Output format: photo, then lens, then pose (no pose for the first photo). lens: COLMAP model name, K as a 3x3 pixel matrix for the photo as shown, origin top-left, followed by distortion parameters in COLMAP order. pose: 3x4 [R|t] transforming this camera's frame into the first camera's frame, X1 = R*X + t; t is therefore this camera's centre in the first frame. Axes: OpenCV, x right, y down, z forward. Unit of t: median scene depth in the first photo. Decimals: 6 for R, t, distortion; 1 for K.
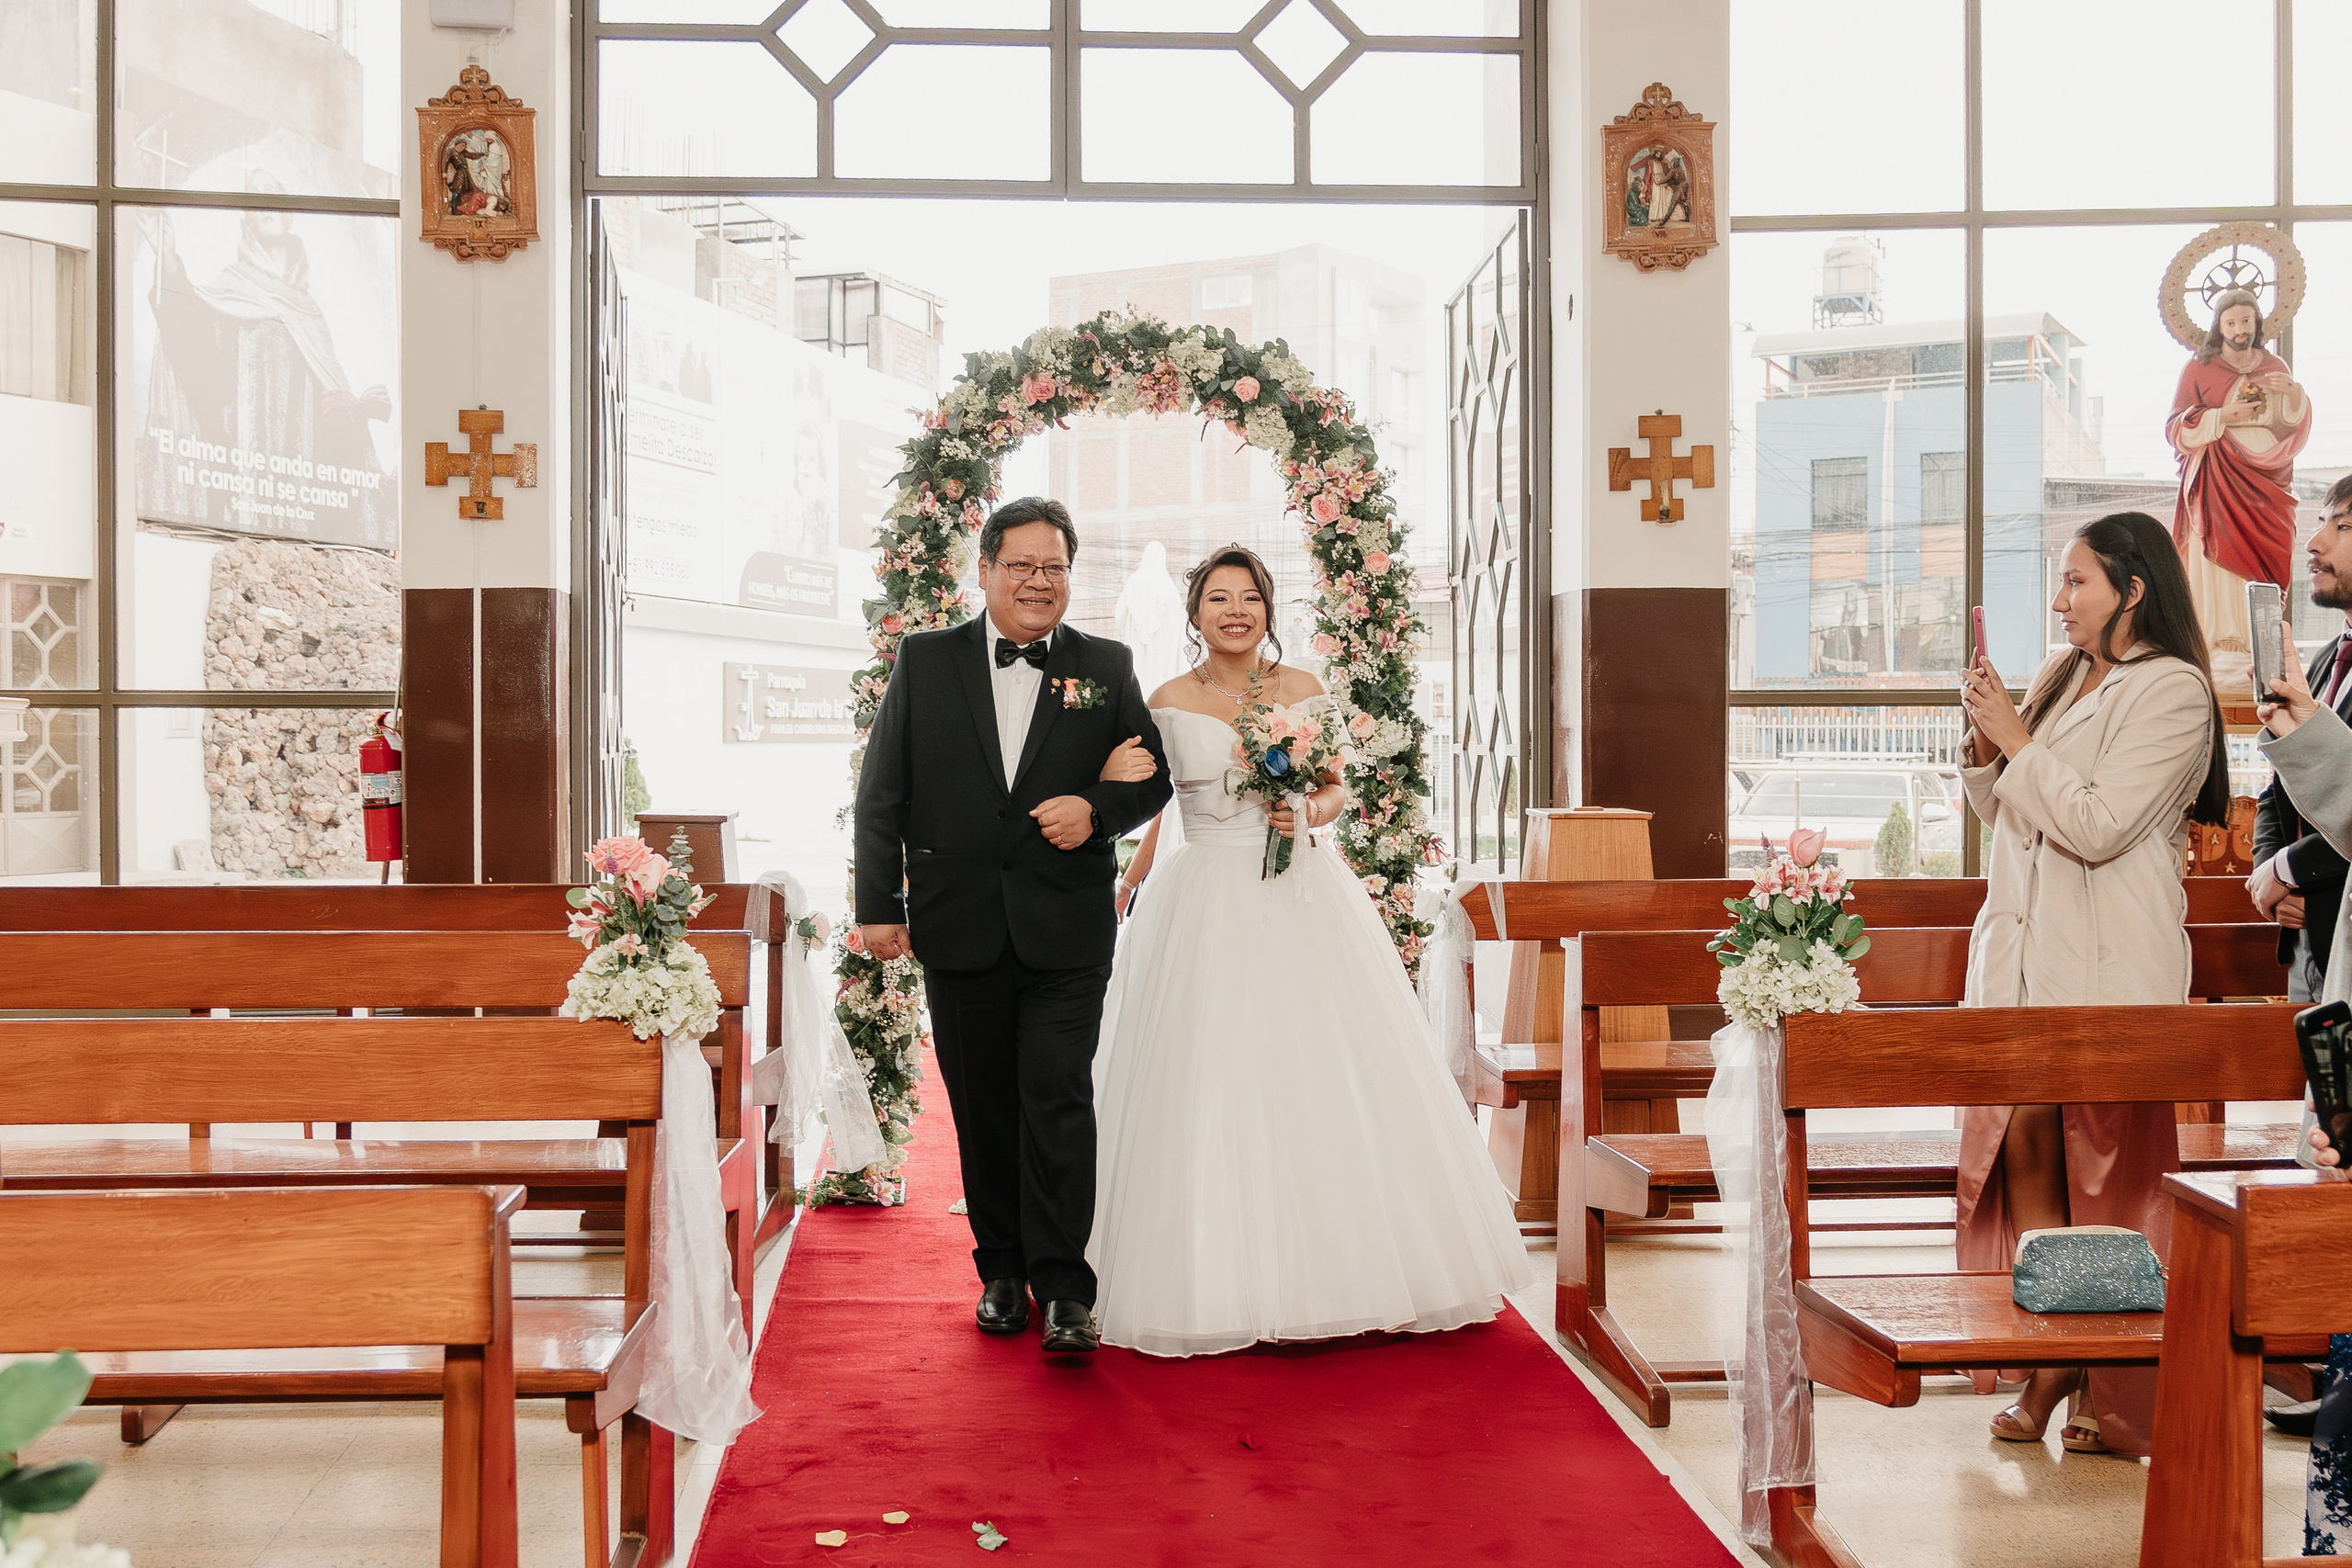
lens RADIAL K [[2195.5, 0, 1105.4], [0, 2195.5, 792.5], [0, 0, 1]] dist [-0.054018, 0.014717]
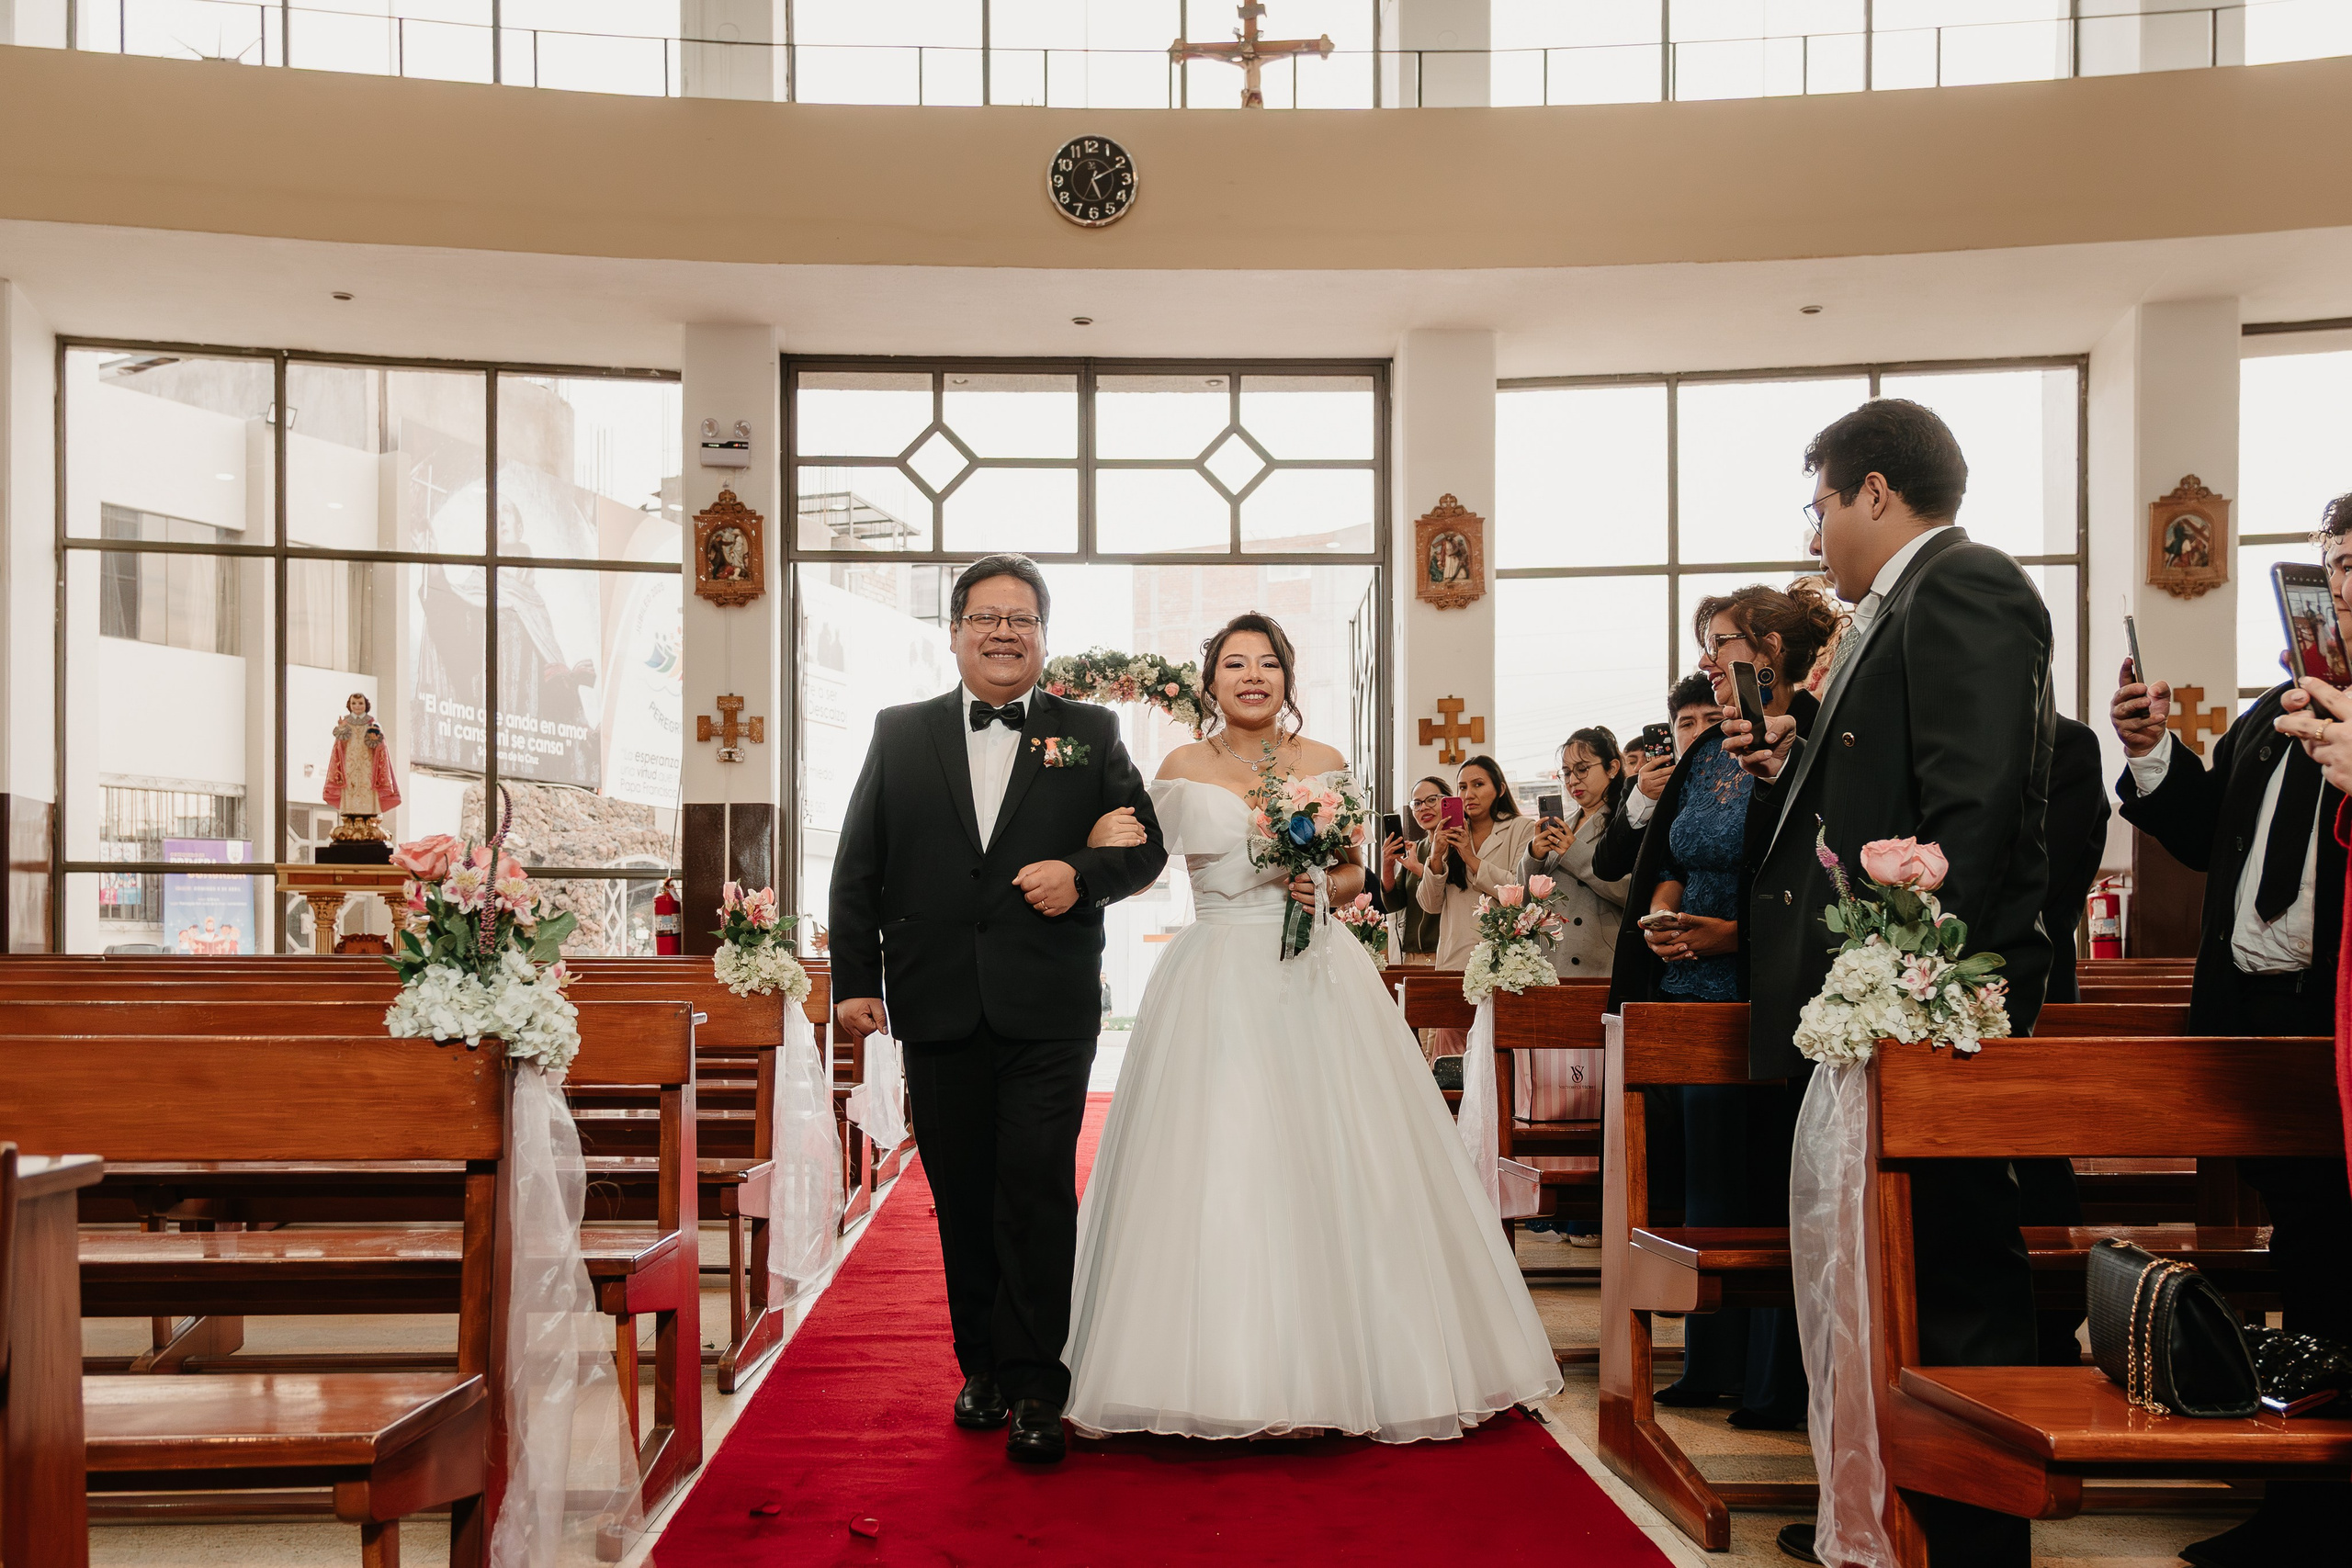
lens RADIAL K [[2027.6, 0, 1126.4], [0, 2027.6, 968.1], [0, 0, 1]] dist [-0.000512, 0.019561]
pose [[0.999462, 0.003289, -0.032638, 0.063850], [-0.004109, 0.999677, -0.025087, 0.066692], [0.032545, 0.025207, 0.999152, -0.510159]]
